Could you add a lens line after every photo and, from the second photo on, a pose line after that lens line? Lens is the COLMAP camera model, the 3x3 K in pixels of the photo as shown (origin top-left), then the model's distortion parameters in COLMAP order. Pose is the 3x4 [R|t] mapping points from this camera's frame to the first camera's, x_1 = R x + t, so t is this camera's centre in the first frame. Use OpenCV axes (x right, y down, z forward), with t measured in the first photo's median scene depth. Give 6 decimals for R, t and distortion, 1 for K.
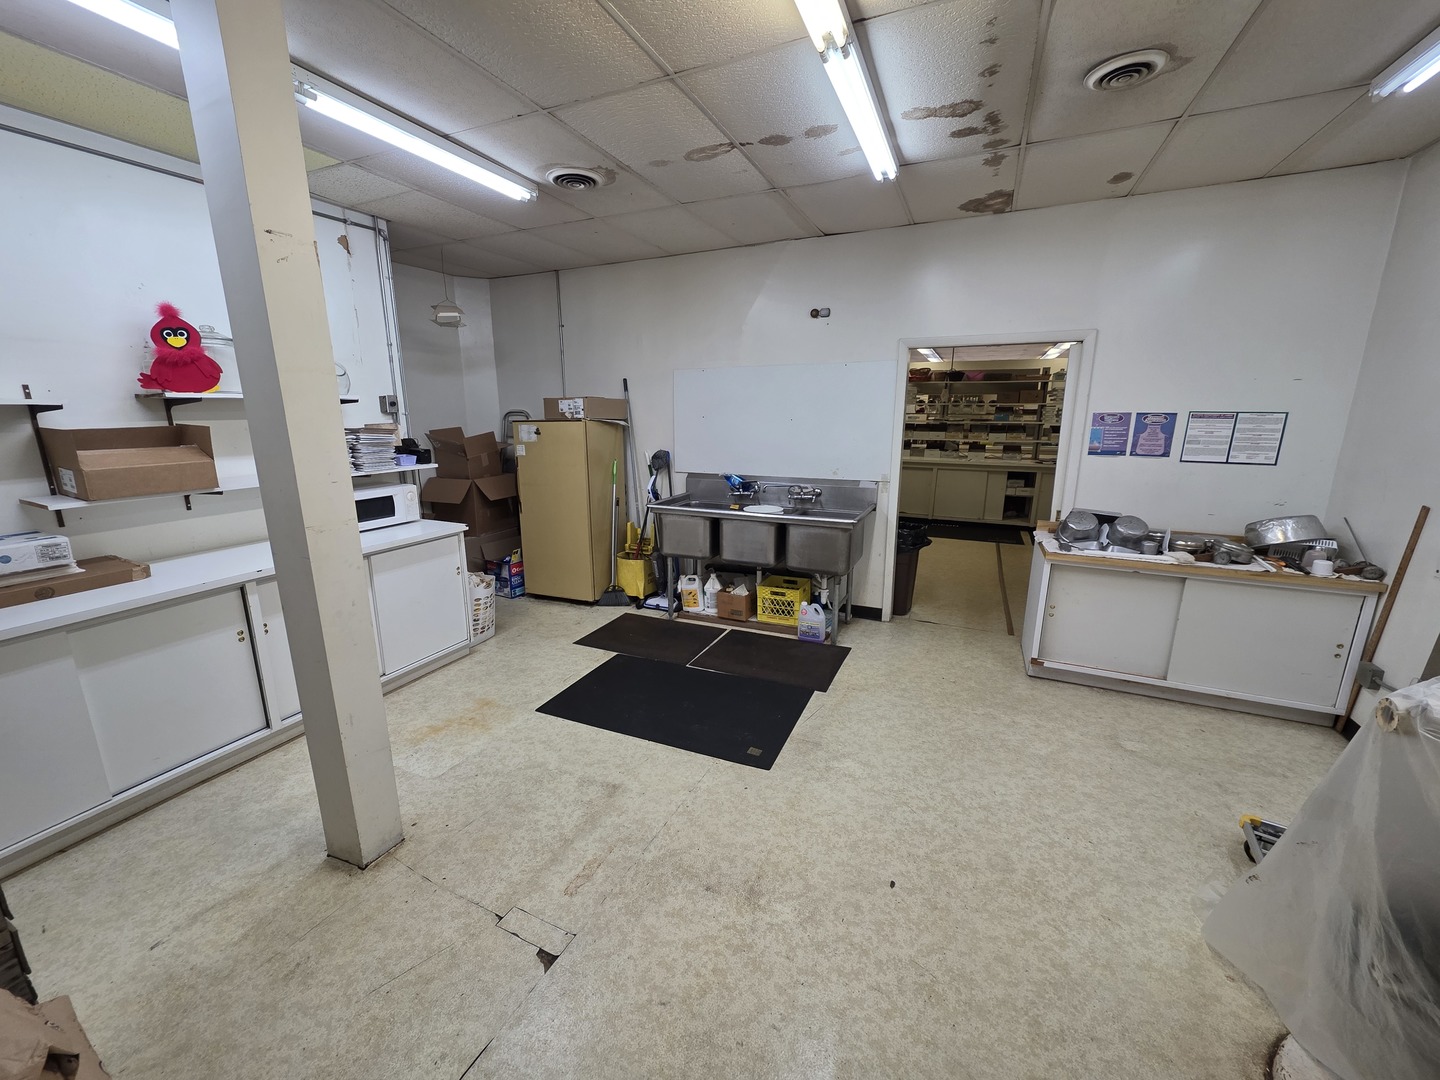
lens RADIAL K [[573.3, 0, 721.8], [0, 573.3, 534.5], [0, 0, 1]] dist [0.000470, 0.000635]
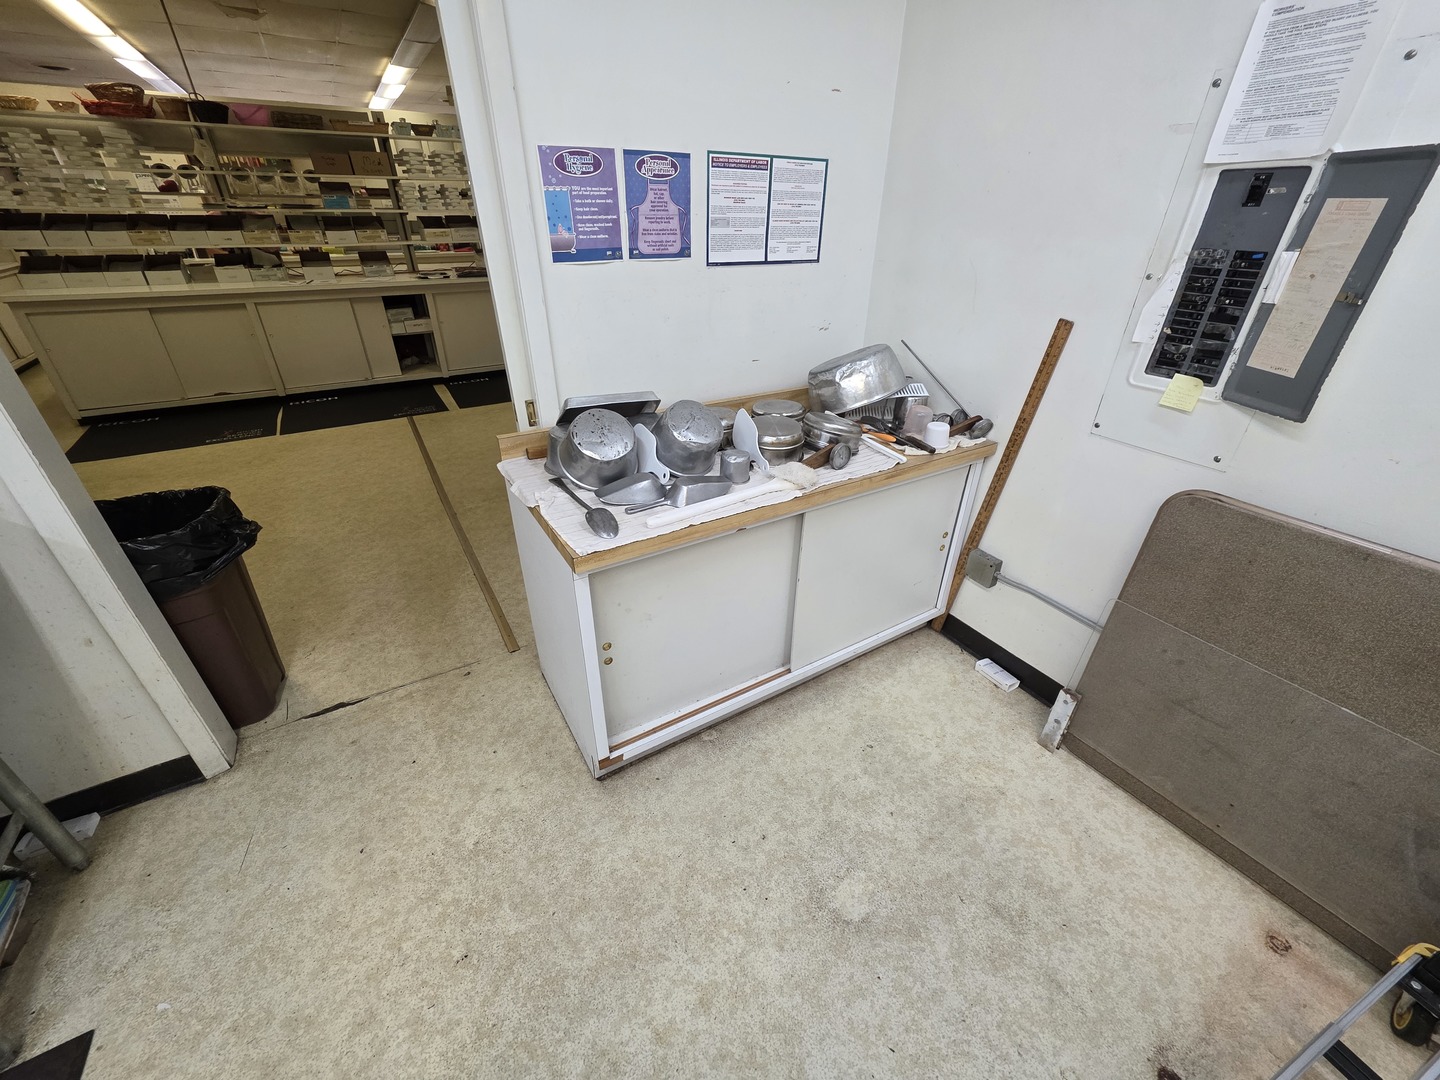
lens RADIAL K [[573.3, 0, 723.2], [0, 573.3, 539.5], [0, 0, 1]] dist [0.000470, 0.000635]
pose [[0.570608, -0.408515, 0.712406, 0.345020], [0.171807, 0.907681, 0.382881, -0.100059], [-0.803049, -0.096079, 0.588116, 0.672142]]
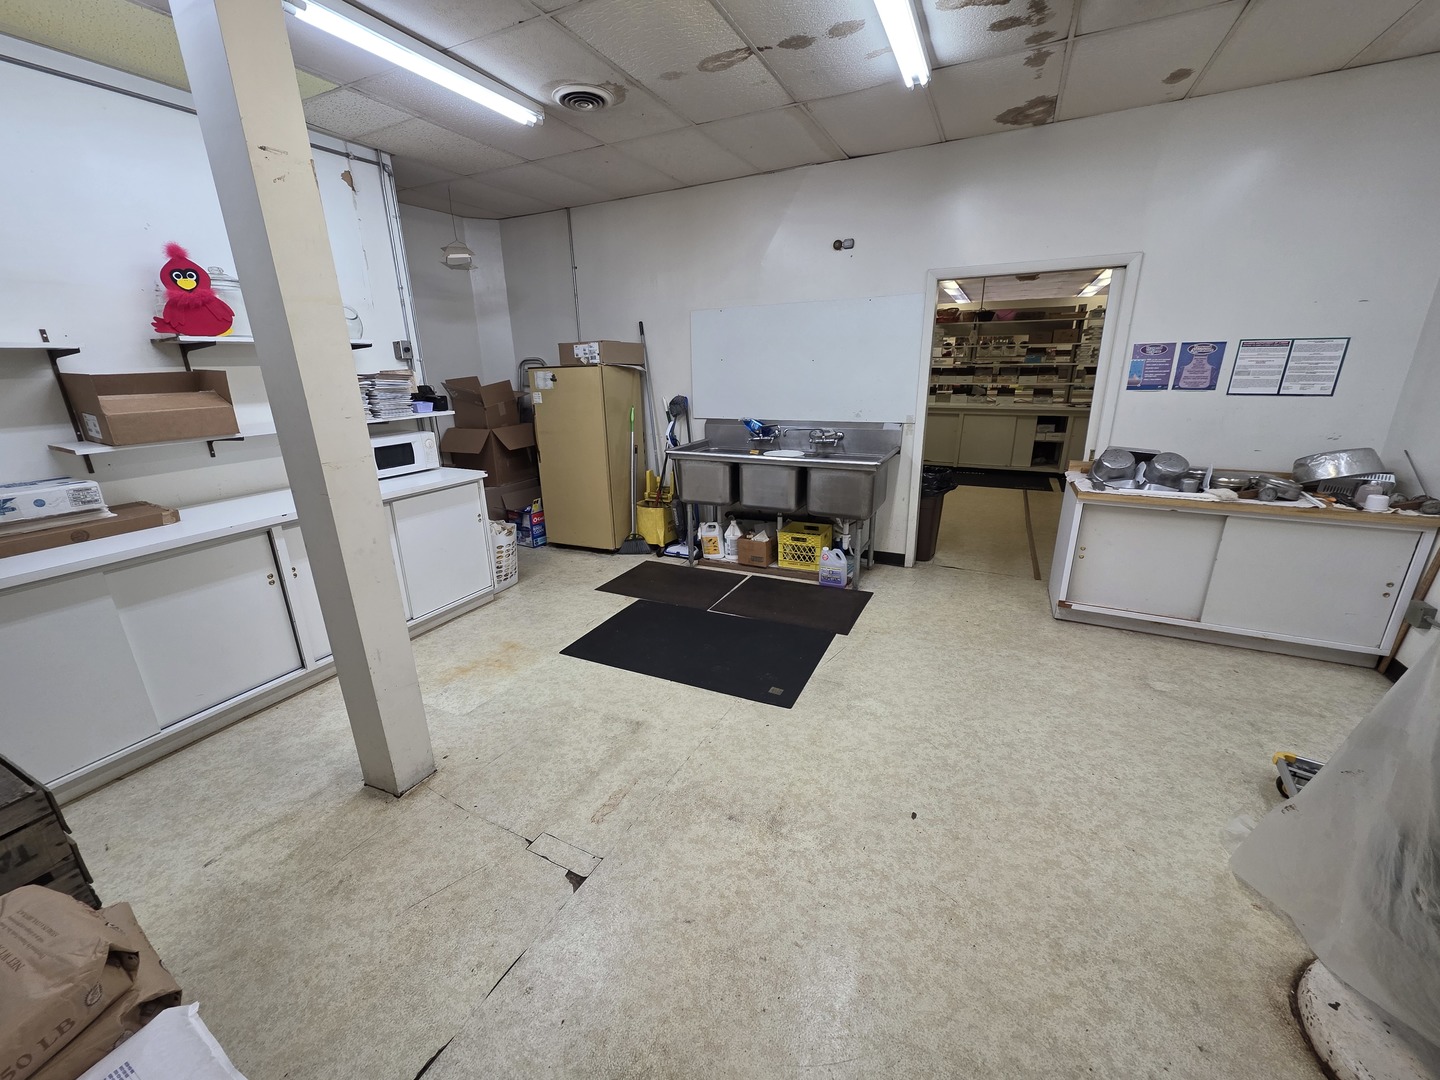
lens RADIAL K [[573.3, 0, 722.0], [0, 573.3, 534.0], [0, 0, 1]] dist [0.000470, 0.000635]
pose [[0.999351, -0.008004, -0.035121, 0.000035], [0.010650, 0.997067, 0.075785, 0.021366], [0.034411, -0.076110, 0.996506, 0.013122]]
